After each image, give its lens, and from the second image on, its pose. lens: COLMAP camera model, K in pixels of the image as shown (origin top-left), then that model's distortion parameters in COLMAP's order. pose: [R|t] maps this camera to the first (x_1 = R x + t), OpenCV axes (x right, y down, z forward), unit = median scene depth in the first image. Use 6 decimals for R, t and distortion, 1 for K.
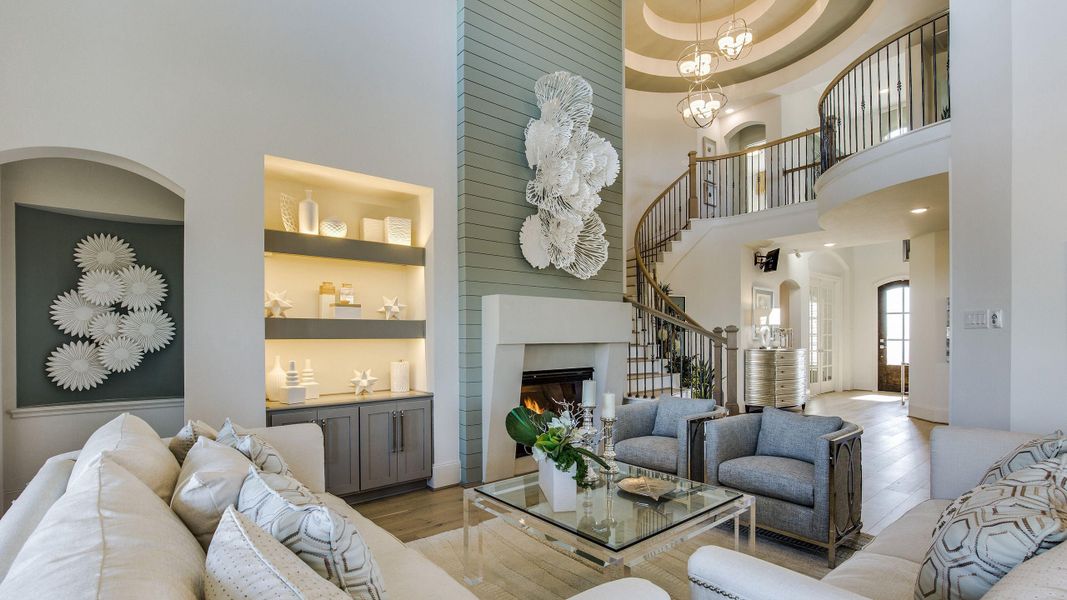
lens RADIAL K [[486.0, 0, 529.8], [0, 486.0, 327.2], [0, 0, 1]] dist [-0.003420, 0.000285]
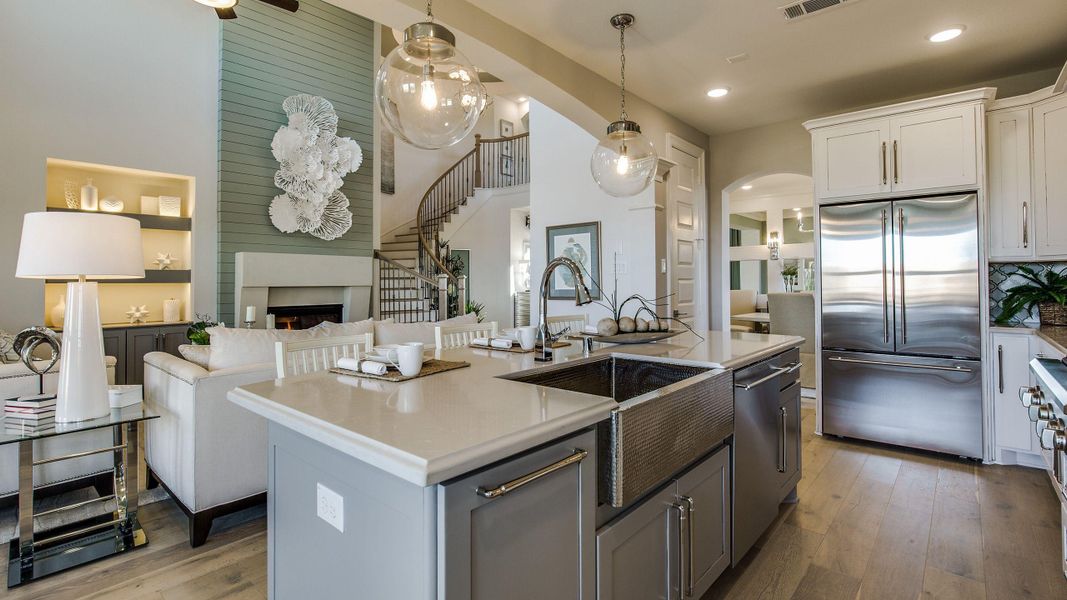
lens RADIAL K [[494.8, 0, 520.0], [0, 494.8, 269.5], [0, 0, 1]] dist [0.007180, 0.000975]
pose [[0.989515, -0.000979, 0.144428, 0.481484], [0.002609, 0.999935, -0.011096, 0.002686], [-0.144407, 0.011356, 0.989453, -0.513557]]
